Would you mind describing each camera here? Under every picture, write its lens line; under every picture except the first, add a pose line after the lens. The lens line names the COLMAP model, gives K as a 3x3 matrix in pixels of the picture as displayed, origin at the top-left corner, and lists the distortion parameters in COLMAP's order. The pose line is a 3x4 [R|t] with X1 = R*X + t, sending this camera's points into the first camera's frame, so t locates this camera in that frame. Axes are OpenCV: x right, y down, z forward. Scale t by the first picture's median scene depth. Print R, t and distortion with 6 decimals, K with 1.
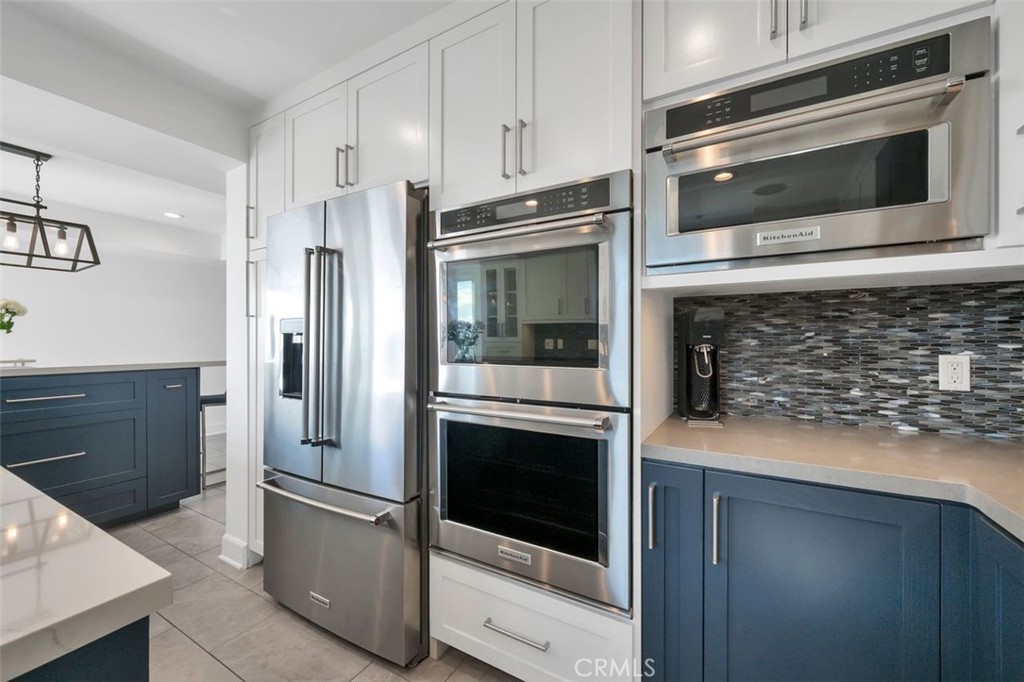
lens RADIAL K [[397.5, 0, 512.0], [0, 397.5, 341.0], [0, 0, 1]] dist [-0.000022, -0.000014]
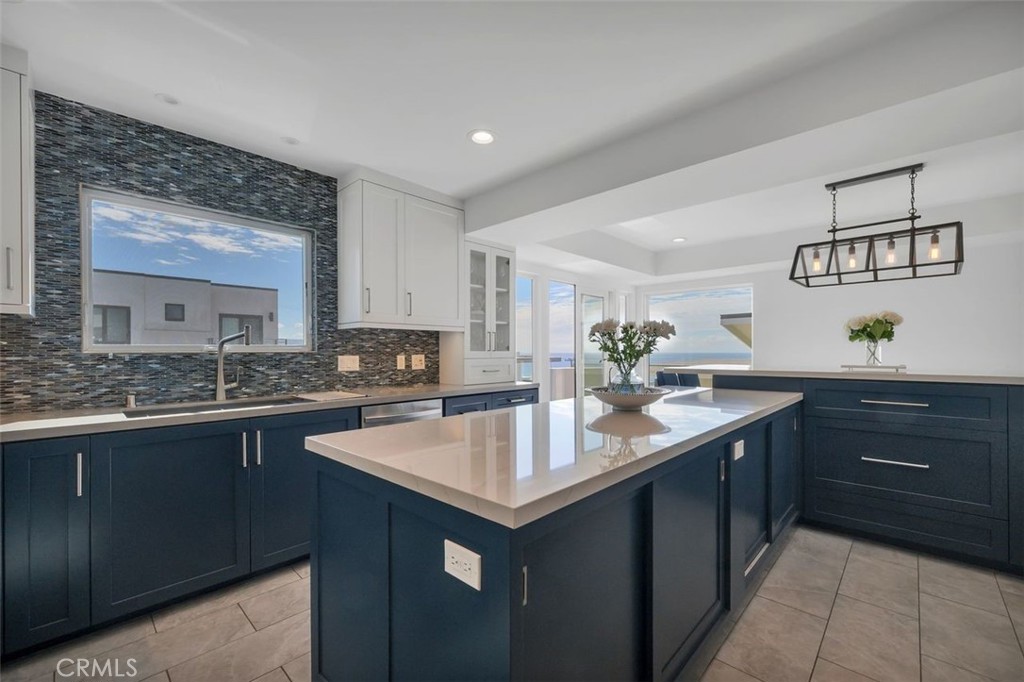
lens RADIAL K [[429.1, 0, 512.0], [0, 429.1, 341.0], [0, 0, 1]] dist [0.002457, 0.000309]
pose [[-0.230368, -0.014907, -0.972989, 0.135951], [0.001221, 0.999877, -0.015608, -0.003285], [0.973103, -0.004783, -0.230321, 0.250945]]
